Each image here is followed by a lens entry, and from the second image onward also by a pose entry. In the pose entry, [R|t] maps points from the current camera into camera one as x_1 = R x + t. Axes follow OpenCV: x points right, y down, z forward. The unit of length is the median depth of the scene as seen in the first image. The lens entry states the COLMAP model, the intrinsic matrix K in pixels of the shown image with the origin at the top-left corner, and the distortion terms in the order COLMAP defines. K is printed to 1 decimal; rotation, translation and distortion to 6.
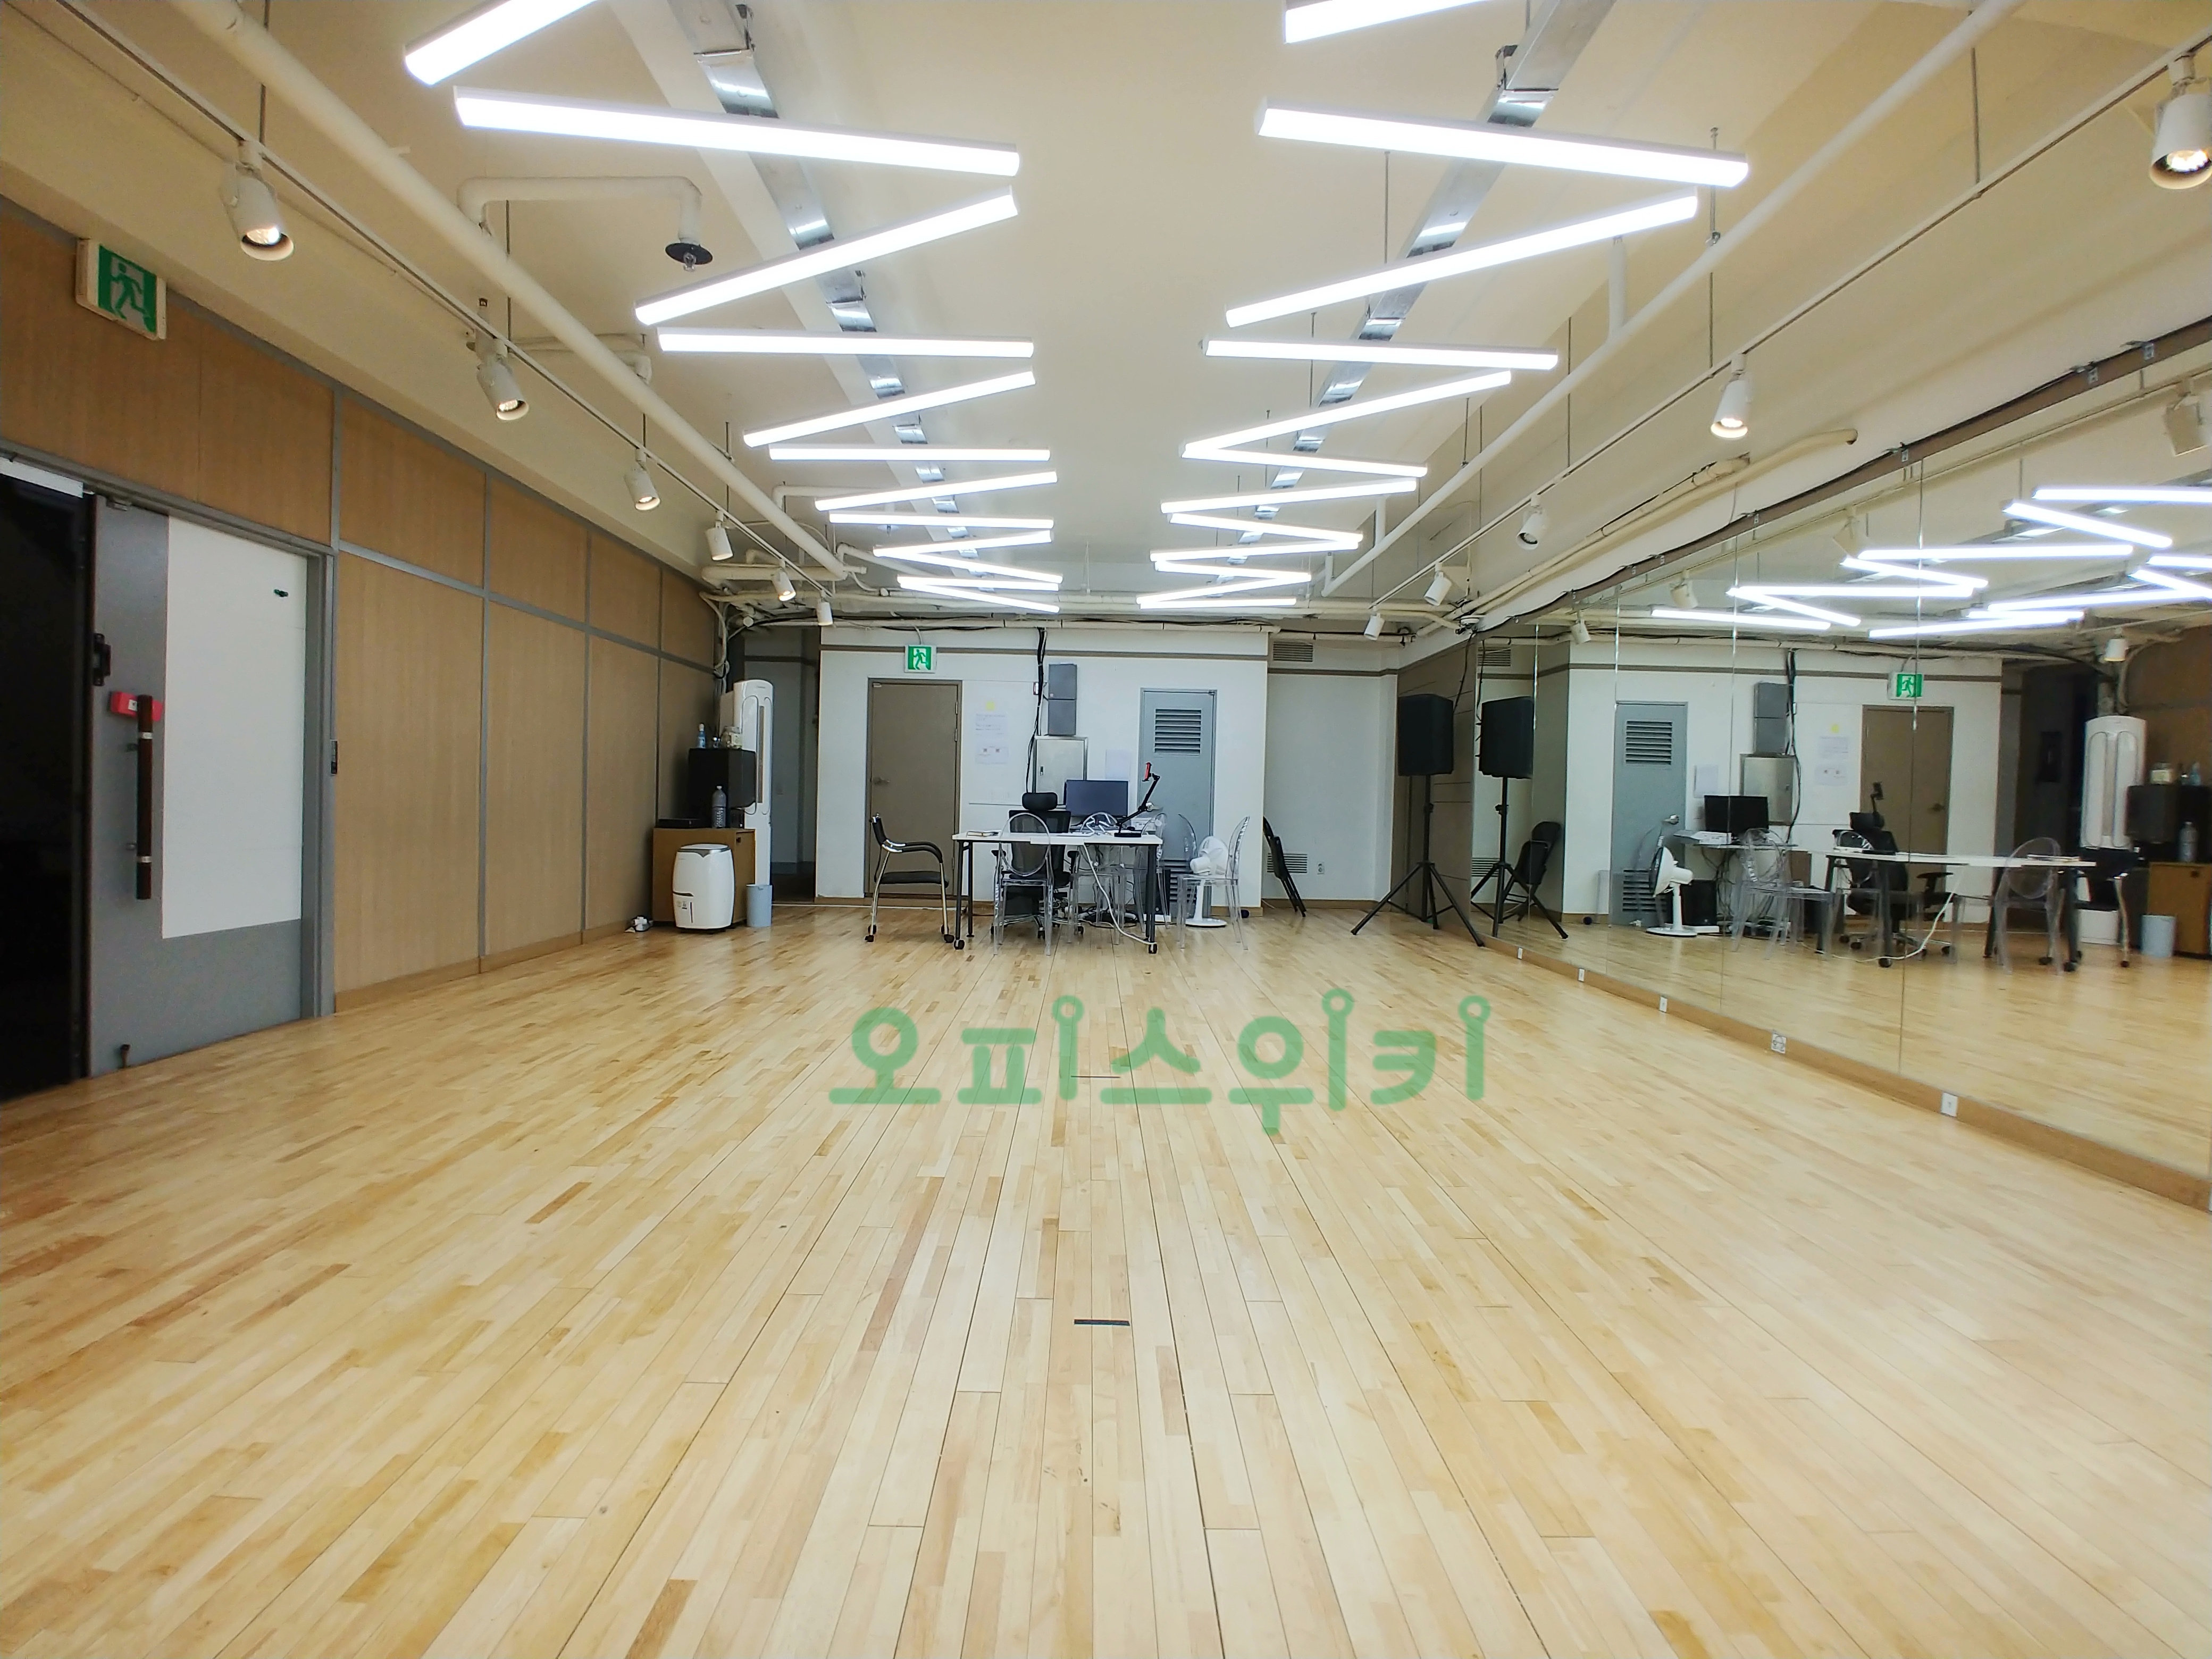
lens RADIAL K [[958.5, 0, 1097.7], [0, 958.5, 815.1], [0, 0, 1]] dist [-0.037843, 0.008668]
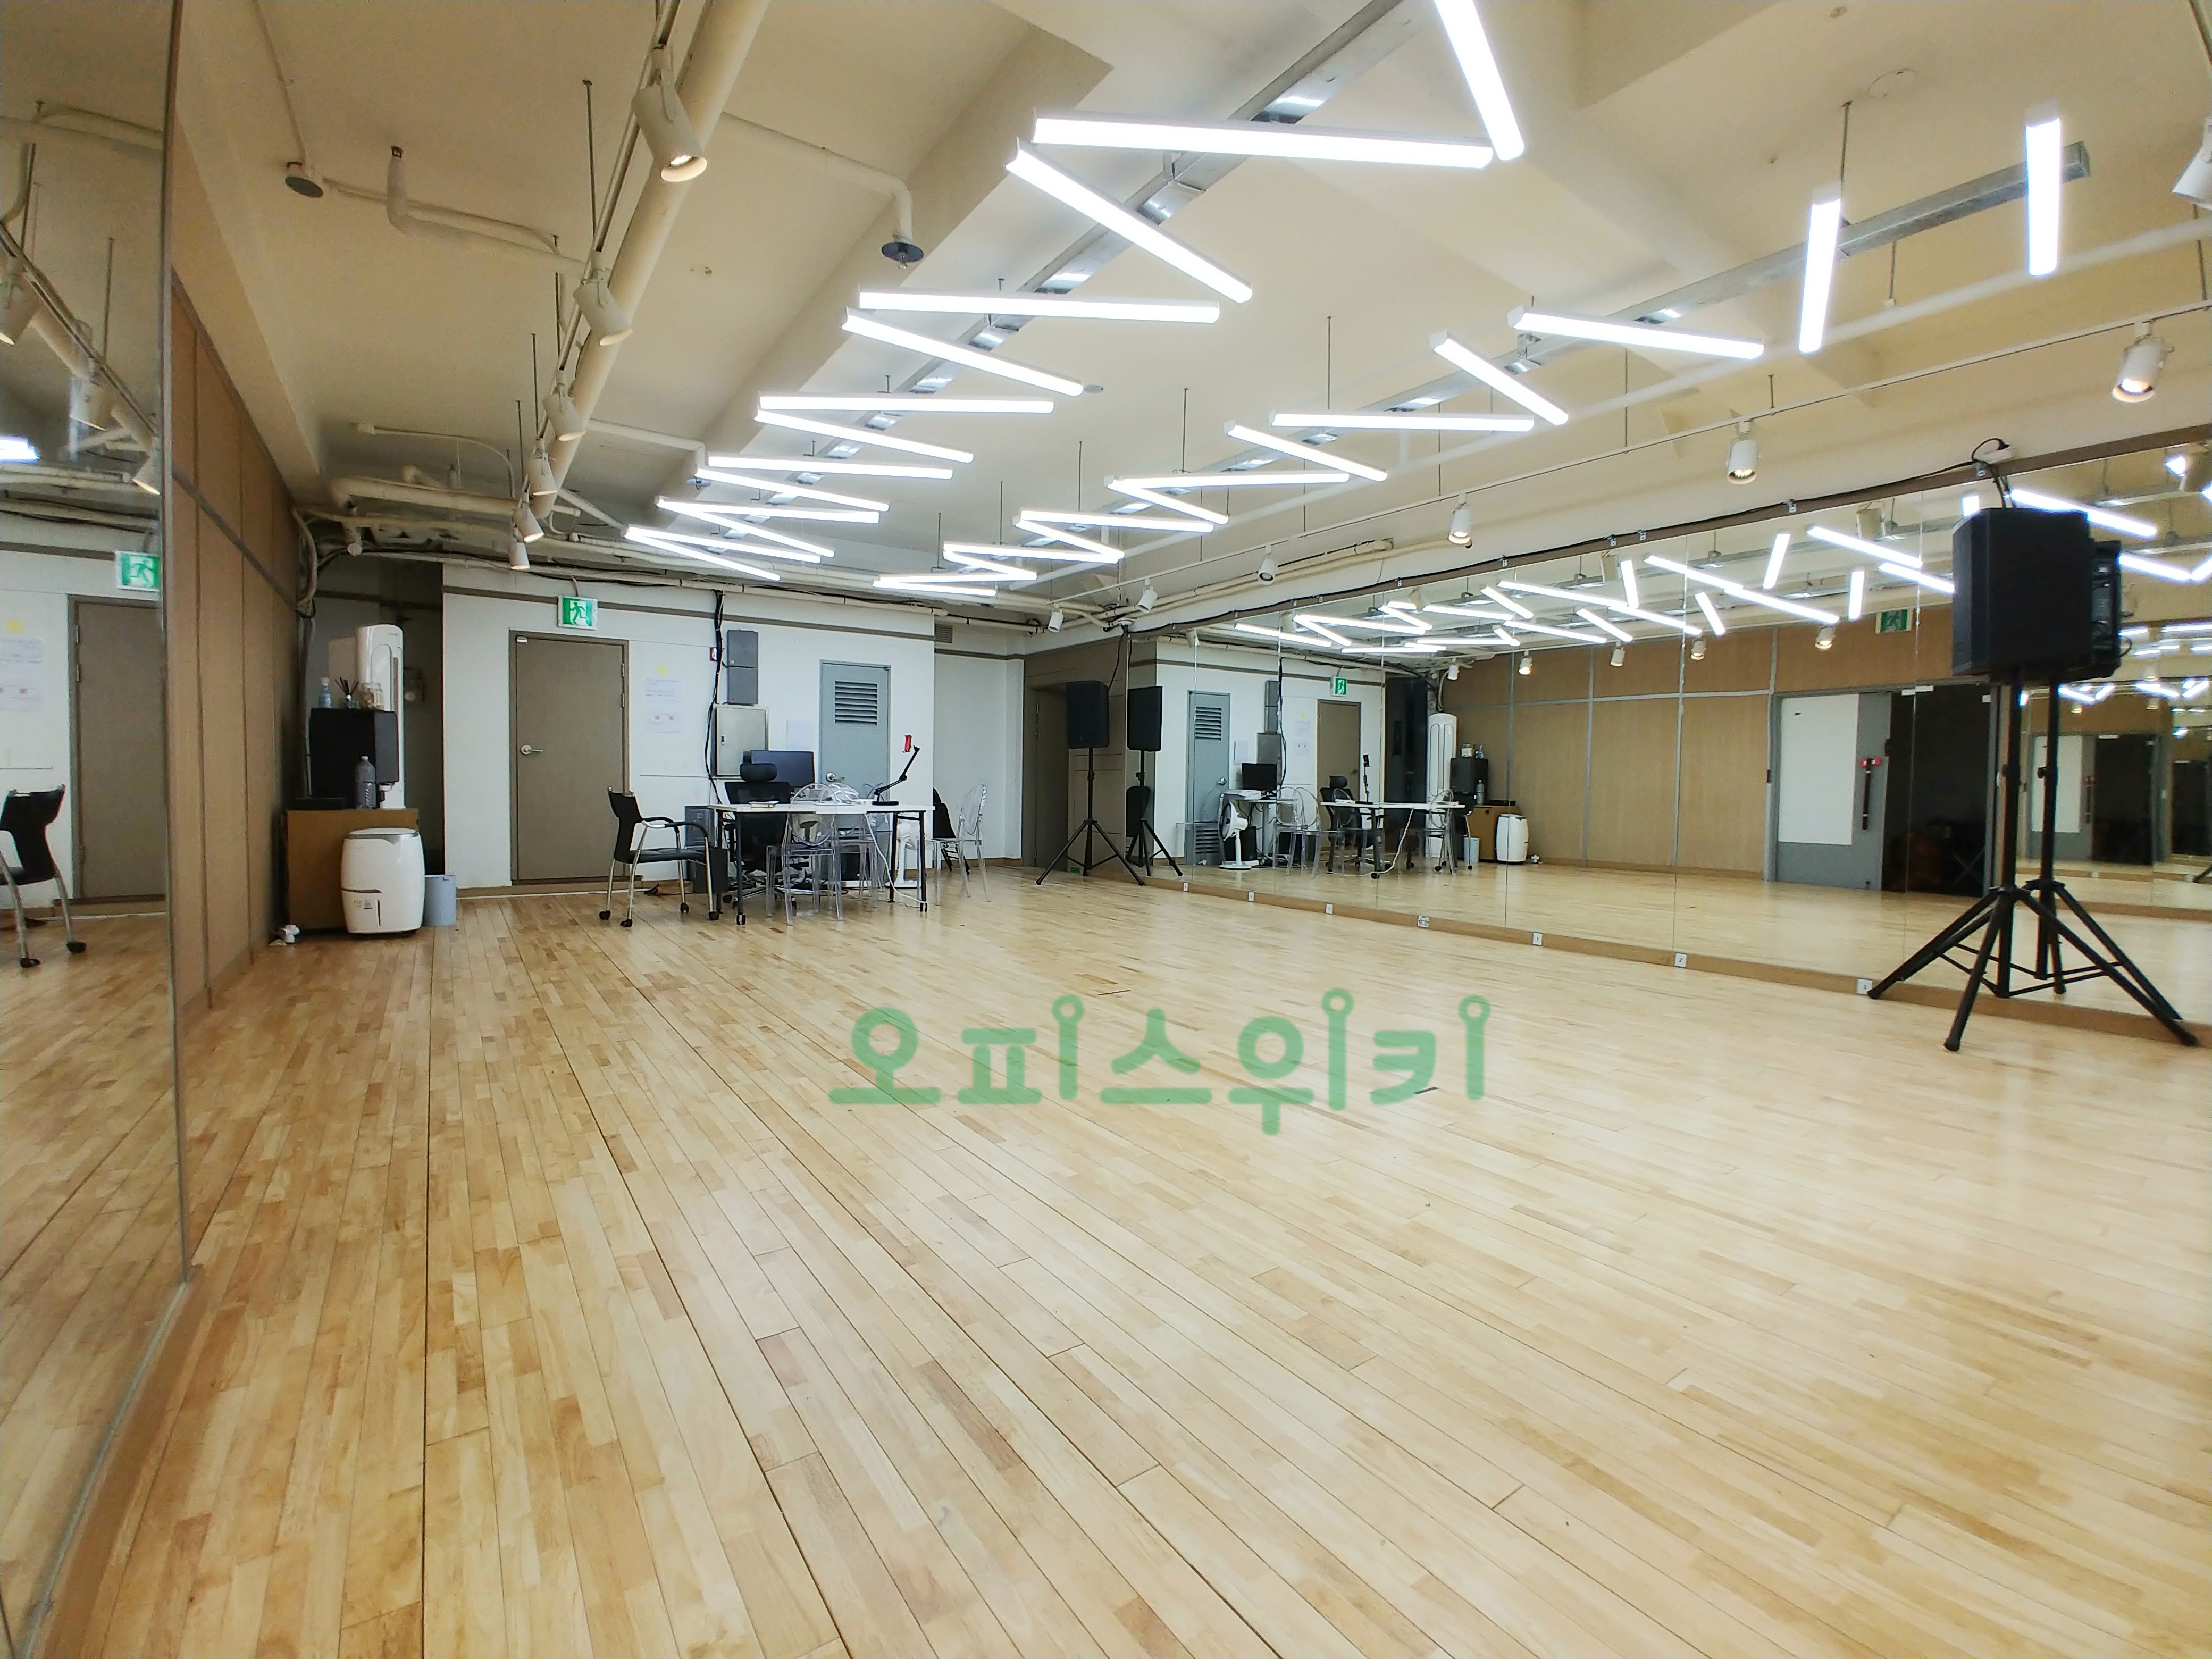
lens RADIAL K [[958.5, 0, 1097.7], [0, 958.5, 815.1], [0, 0, 1]] dist [-0.037843, 0.008668]
pose [[0.823739, -0.032806, 0.566019, -0.363731], [0.014647, 0.999223, 0.036599, -0.001107], [-0.566780, -0.021858, 0.823579, -0.003664]]
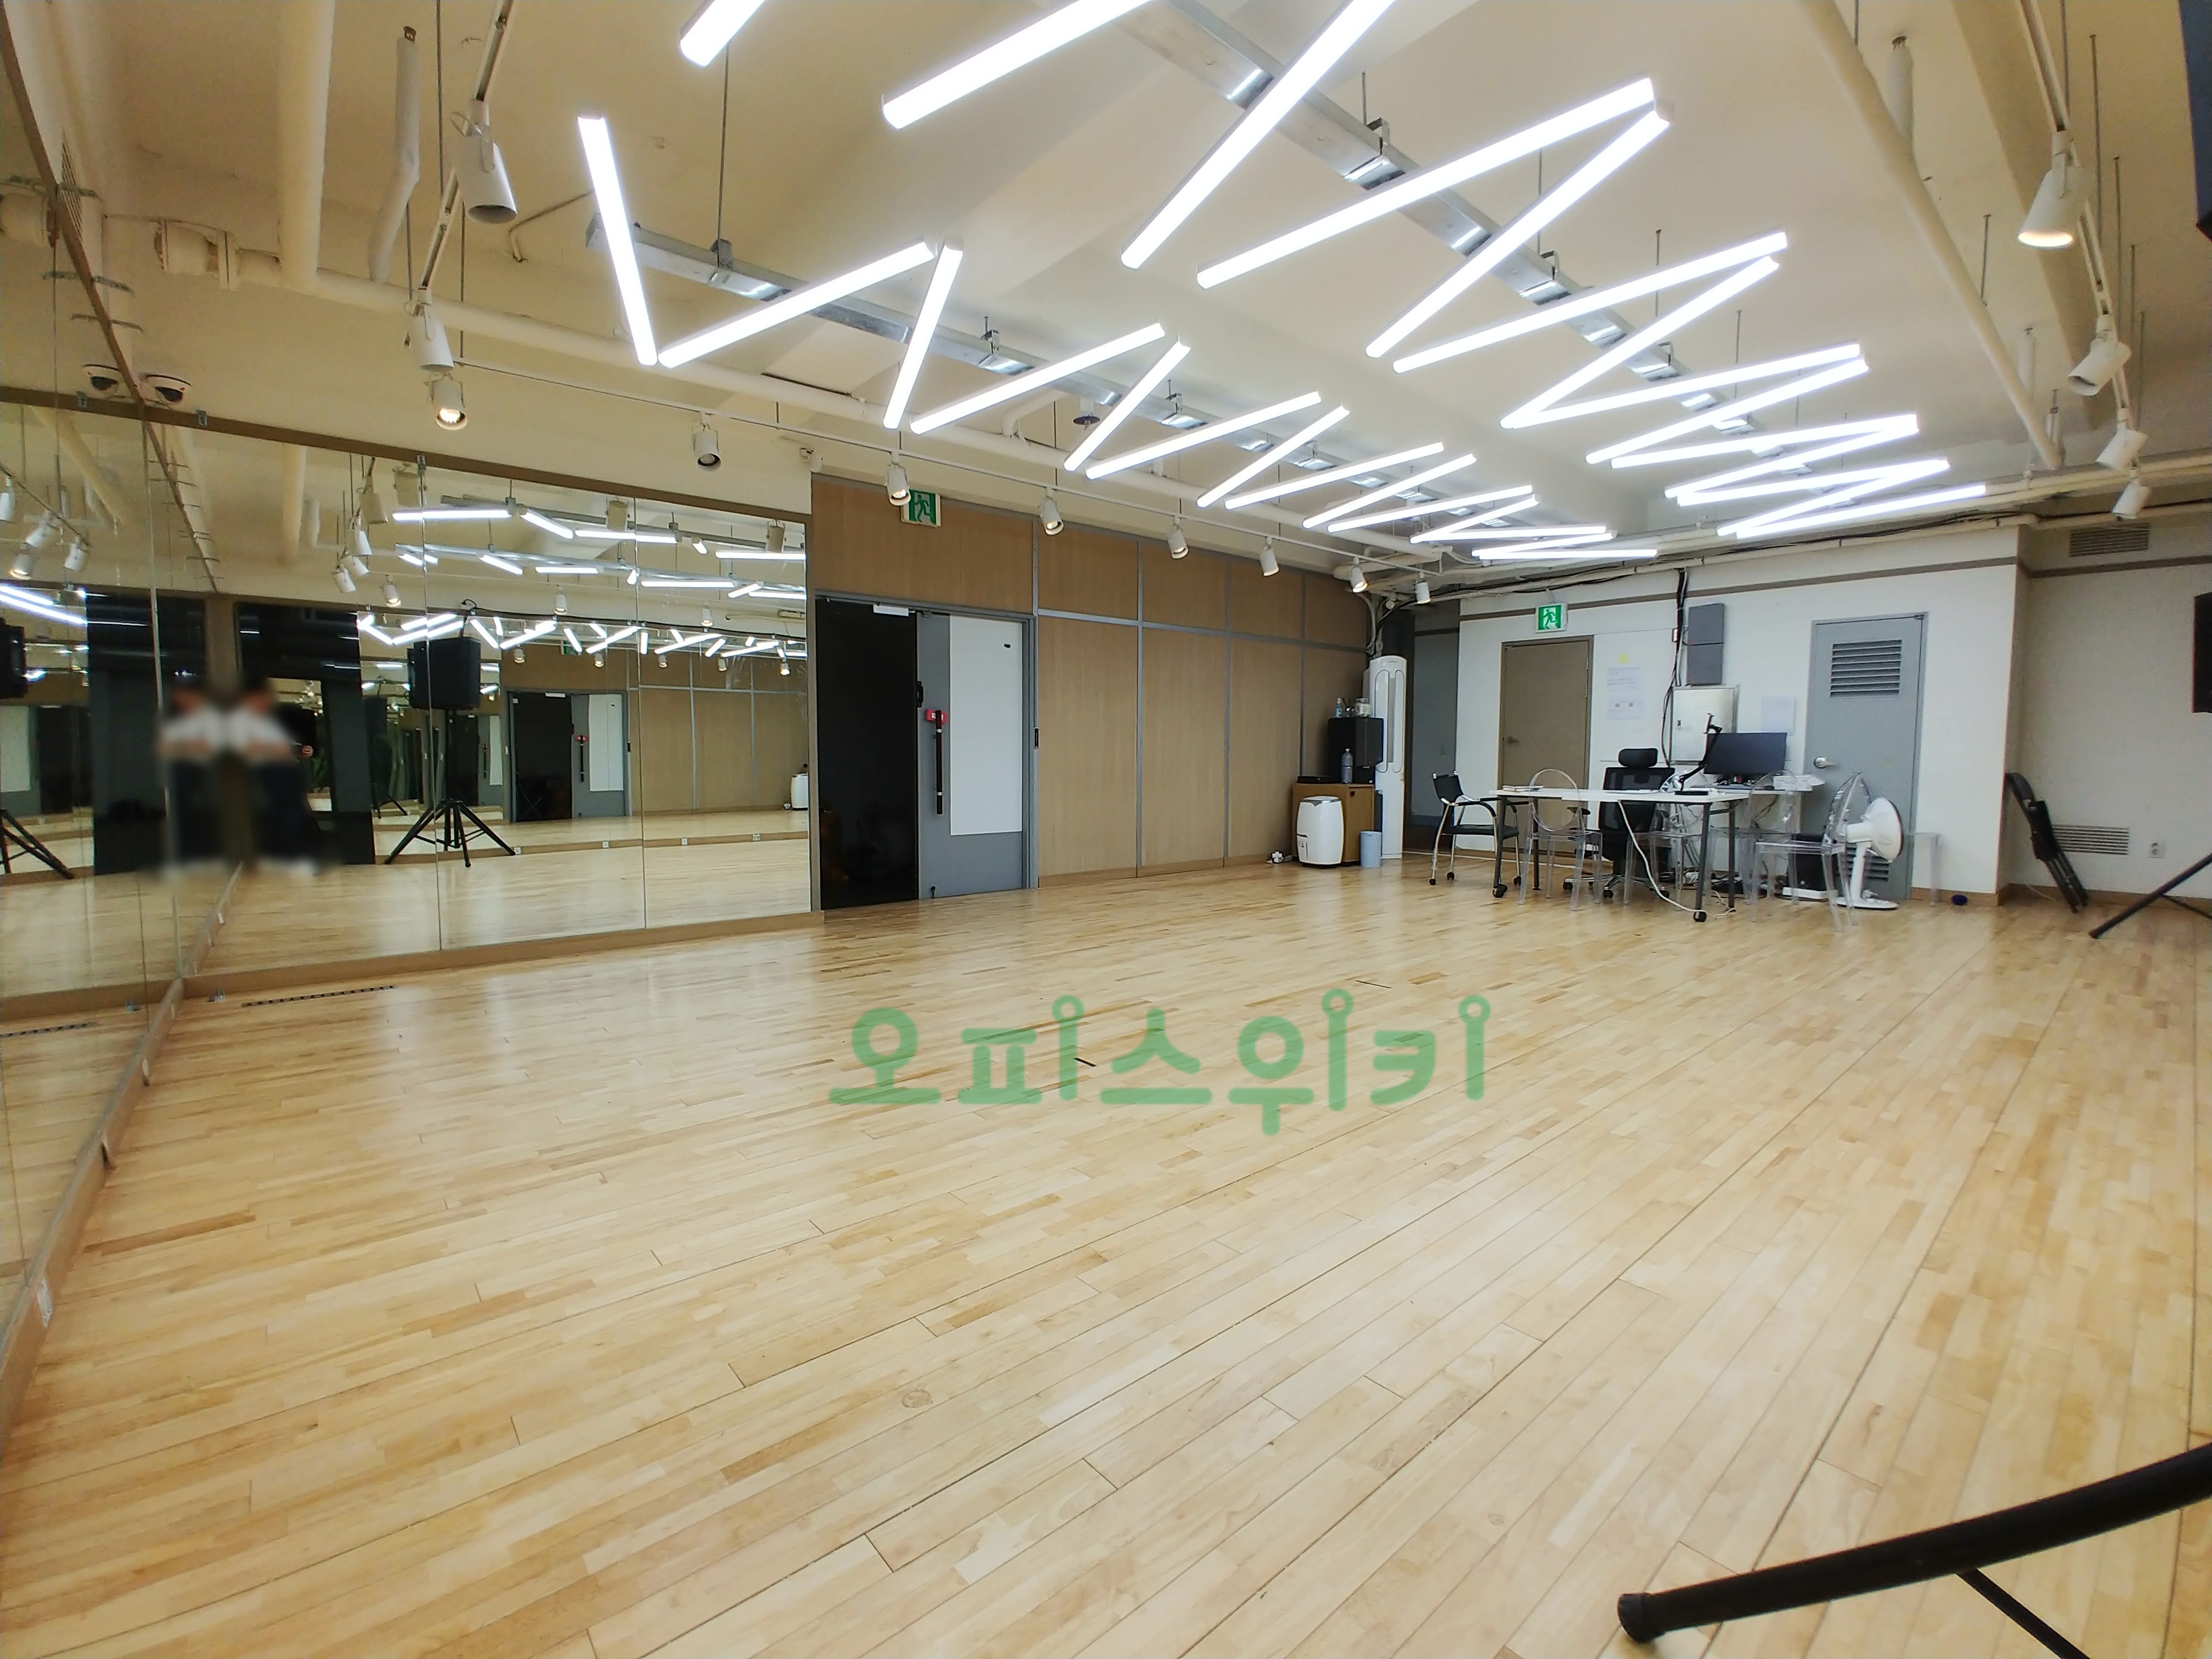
lens RADIAL K [[959.1, 0, 1098.9], [0, 959.1, 815.5], [0, 0, 1]] dist [-0.030120, 0.008577]
pose [[0.643766, 0.031219, -0.764585, 0.352458], [-0.000163, 0.999173, 0.040661, 0.005285], [0.765222, -0.026051, 0.643239, -0.021860]]
